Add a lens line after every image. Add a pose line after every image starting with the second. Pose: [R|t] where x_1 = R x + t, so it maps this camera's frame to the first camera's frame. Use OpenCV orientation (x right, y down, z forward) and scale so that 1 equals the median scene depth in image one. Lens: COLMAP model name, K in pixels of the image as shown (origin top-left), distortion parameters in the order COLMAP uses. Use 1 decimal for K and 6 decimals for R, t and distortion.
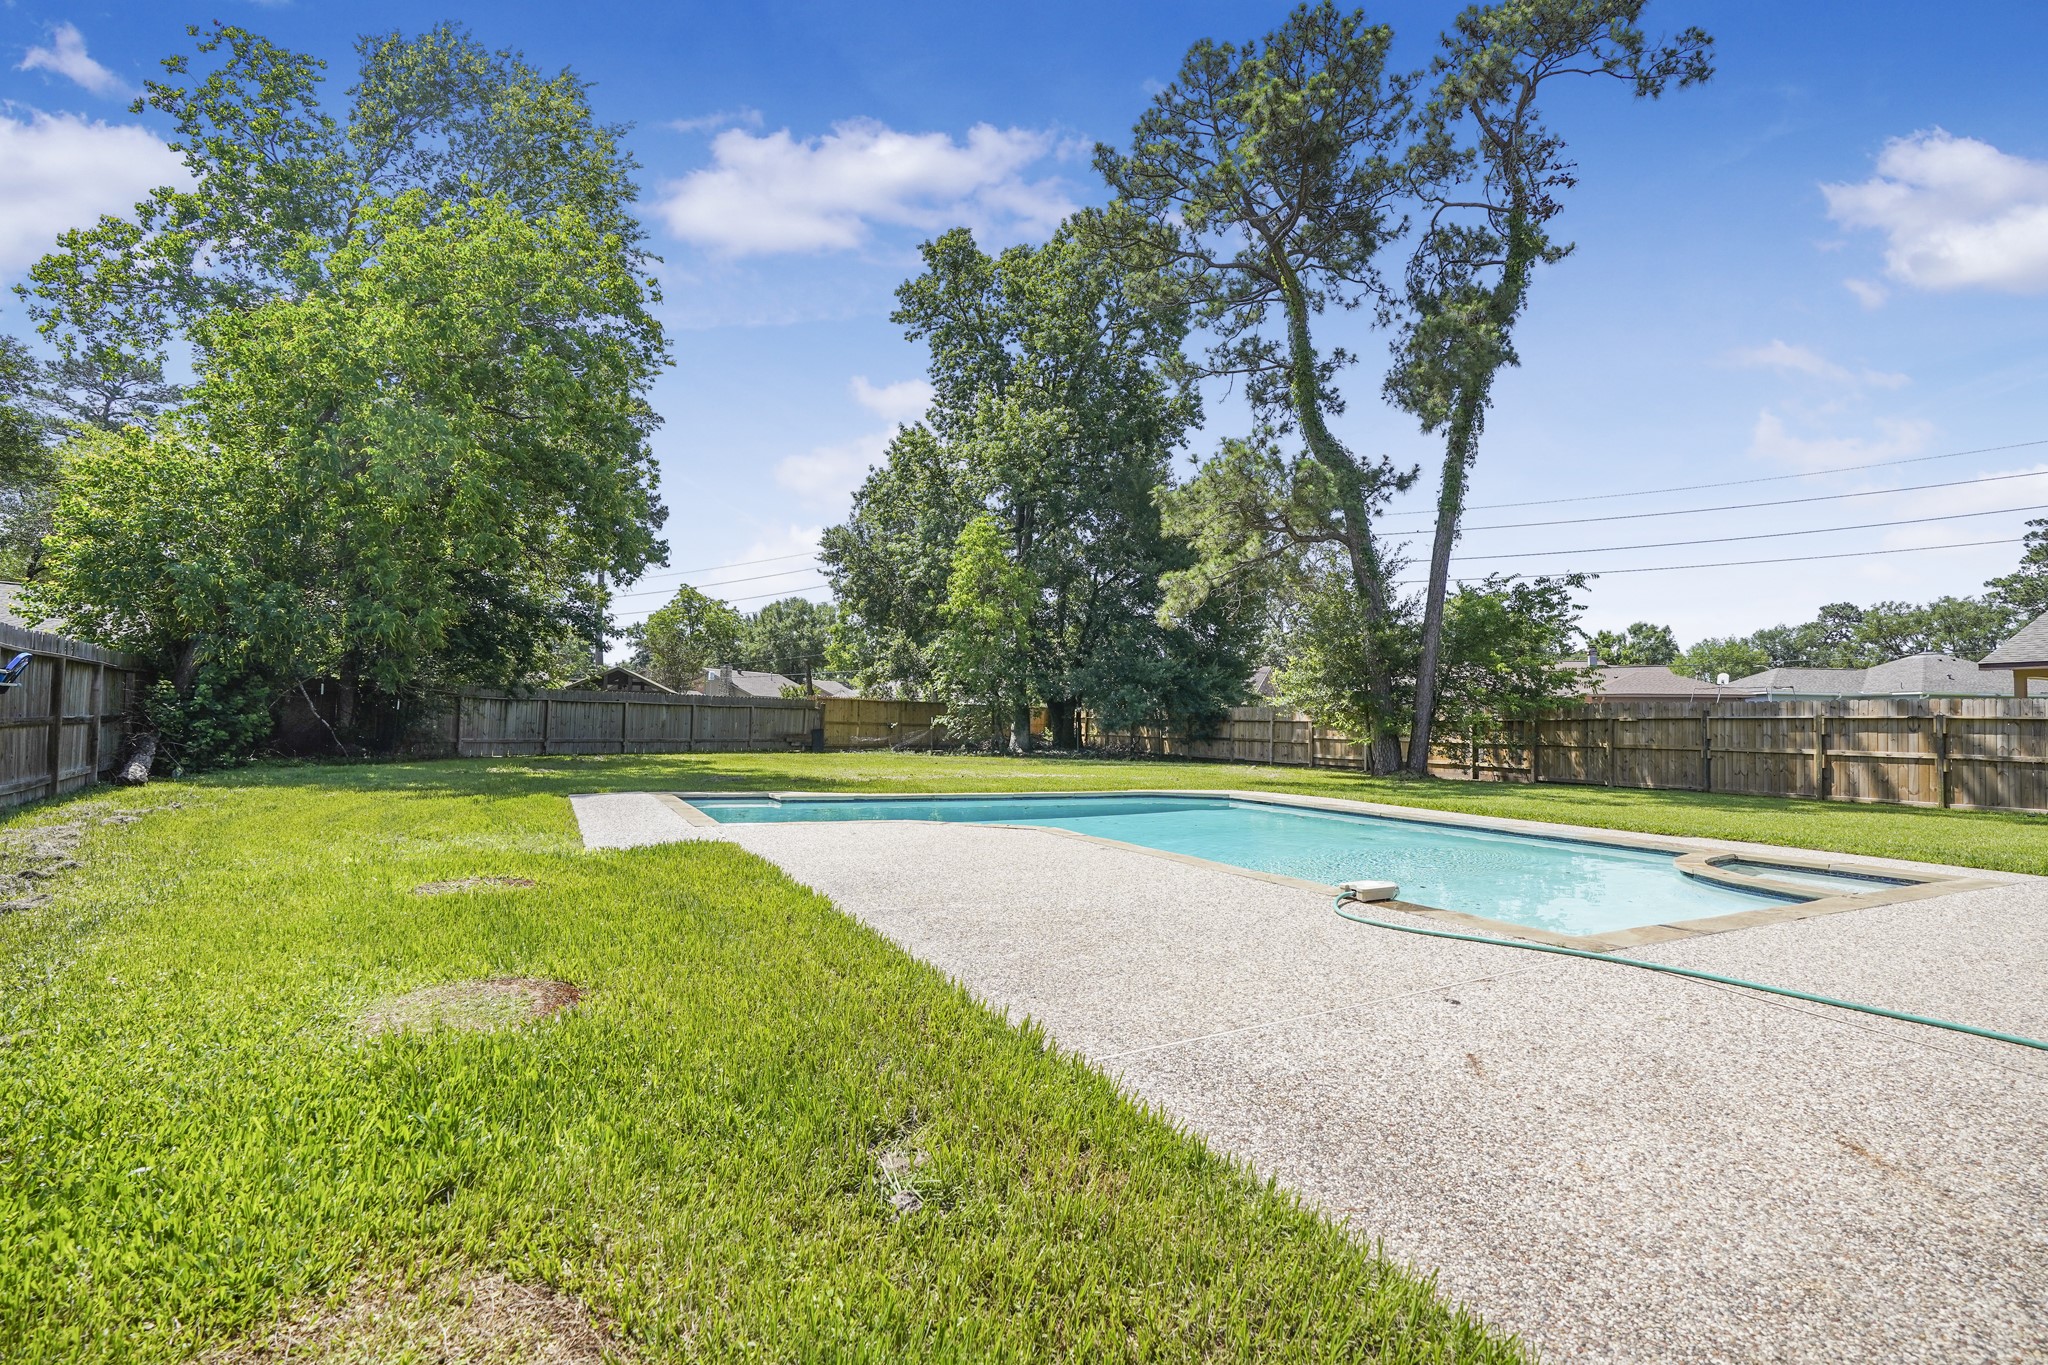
lens RADIAL K [[960.6, 0, 1068.4], [0, 960.6, 716.3], [0, 0, 1]] dist [-0.014780, -0.000276]
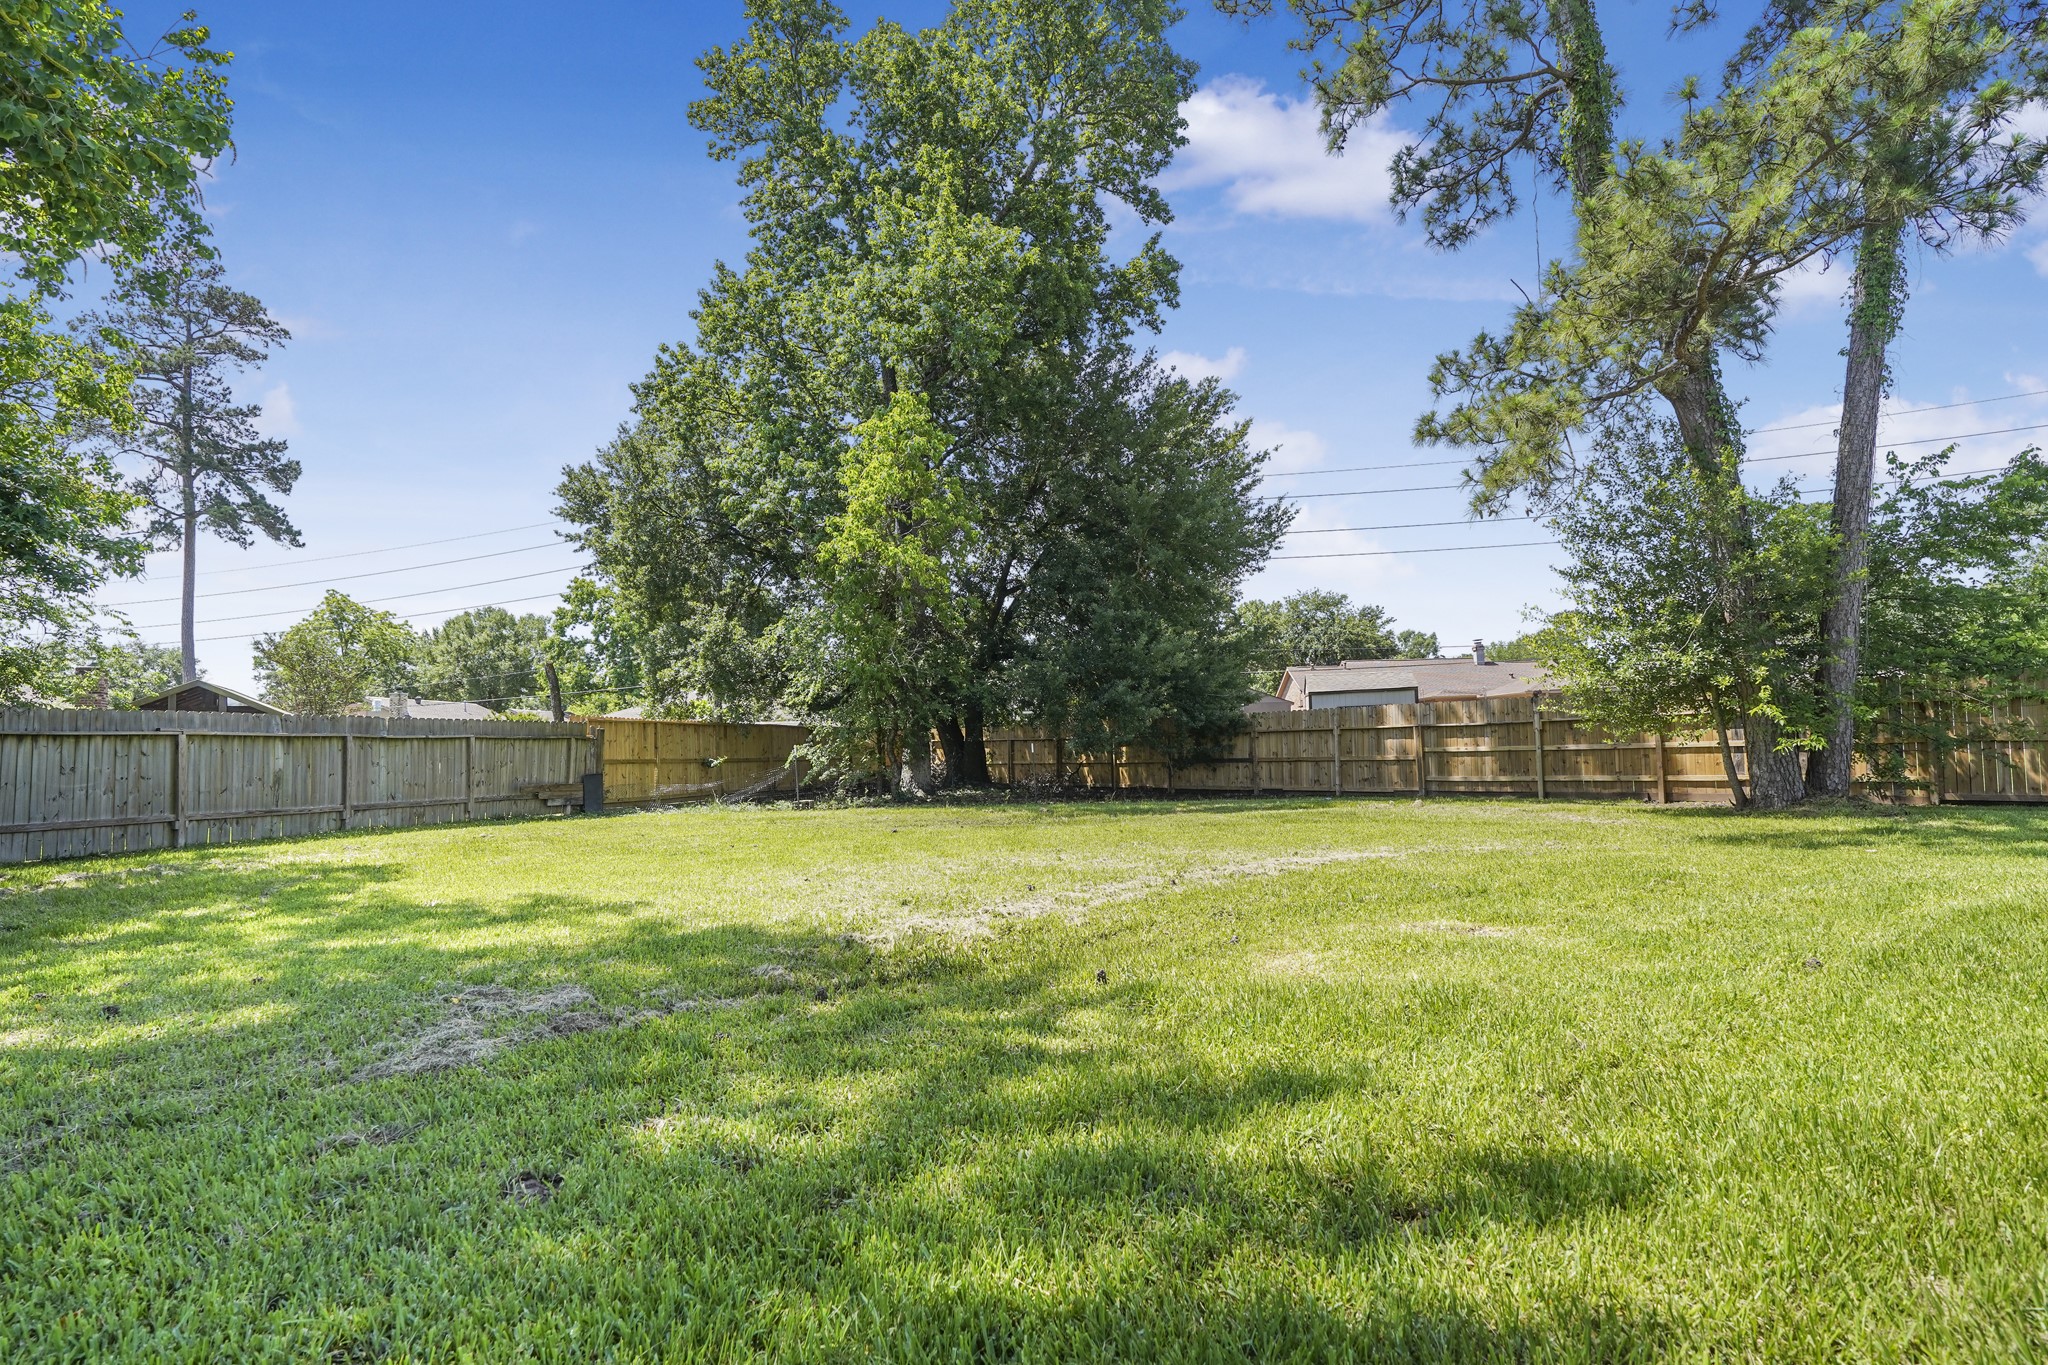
lens RADIAL K [[1007.2, 0, 1022.5], [0, 1007.2, 718.0], [0, 0, 1]] dist [-0.025937, 0.001010]
pose [[0.974695, -0.034802, 0.220811, -0.142143], [0.040523, 0.998949, -0.021432, 0.003236], [-0.219833, 0.029838, 0.975081, 0.359489]]
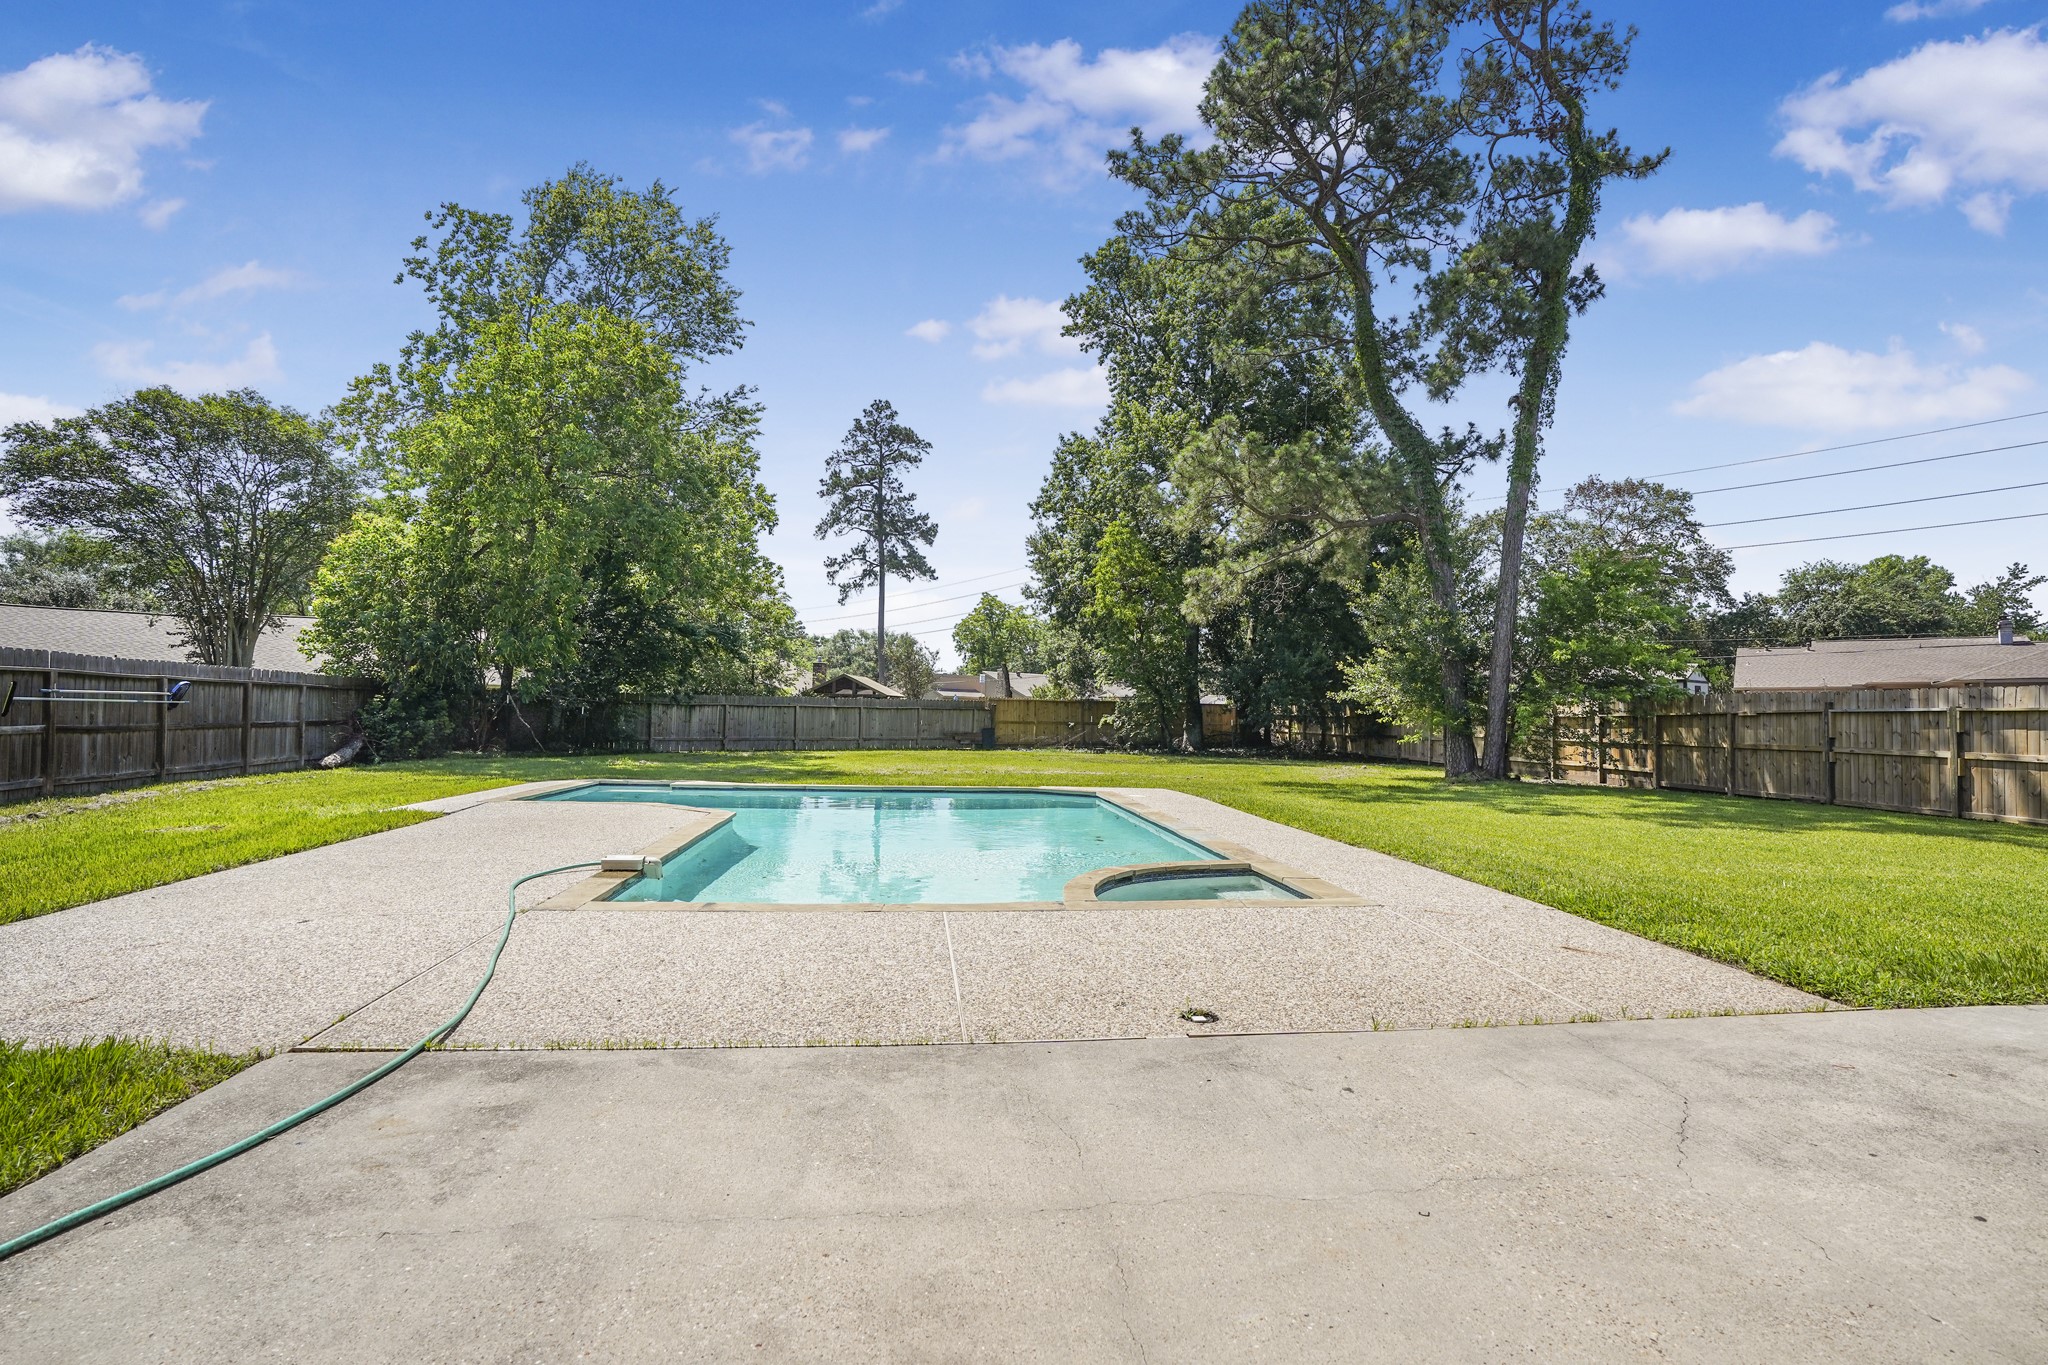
lens RADIAL K [[987.5, 0, 1067.2], [0, 987.5, 709.1], [0, 0, 1]] dist [-0.001438, 0.000032]
pose [[0.935046, -0.009720, -0.354393, 0.212534], [0.008043, 0.999948, -0.006206, -0.000101], [0.354435, 0.002952, 0.935076, -0.001470]]
